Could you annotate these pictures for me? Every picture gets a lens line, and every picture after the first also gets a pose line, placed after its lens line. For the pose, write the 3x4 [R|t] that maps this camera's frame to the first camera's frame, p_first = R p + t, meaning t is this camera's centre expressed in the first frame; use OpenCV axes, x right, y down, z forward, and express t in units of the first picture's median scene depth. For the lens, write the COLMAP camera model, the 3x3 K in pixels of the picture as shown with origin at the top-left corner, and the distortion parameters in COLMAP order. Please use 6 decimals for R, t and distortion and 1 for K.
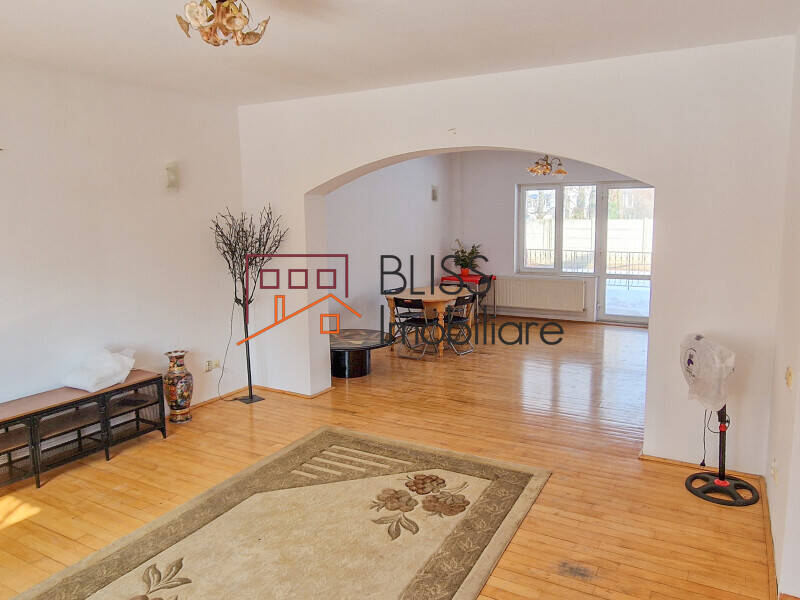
lens RADIAL K [[538.4, 0, 397.0], [0, 538.4, 297.3], [0, 0, 1]] dist [-0.004151, 0.000445]
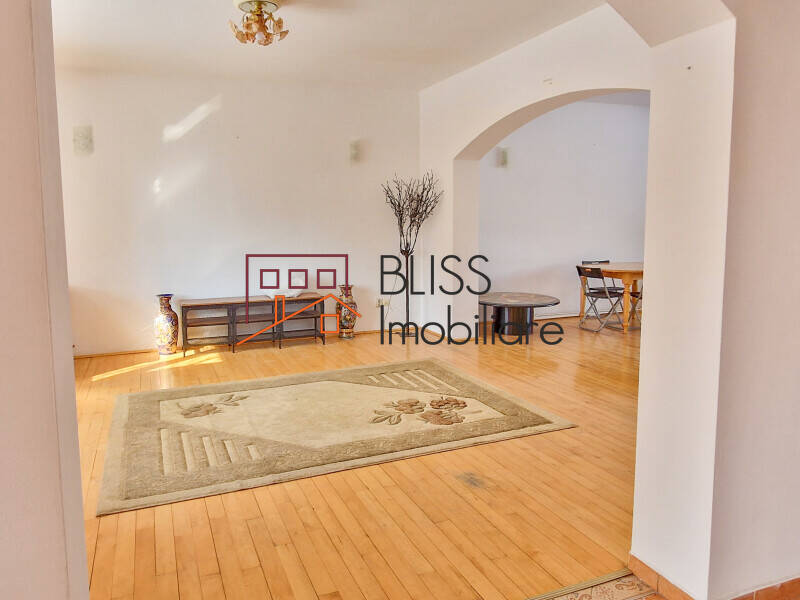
lens RADIAL K [[538.4, 0, 397.0], [0, 538.4, 297.3], [0, 0, 1]] dist [-0.004151, 0.000445]
pose [[0.785168, 0.087778, -0.613030, 0.616658], [-0.084844, 0.995817, 0.033920, 0.095357], [0.613443, 0.025379, 0.789331, 0.049664]]
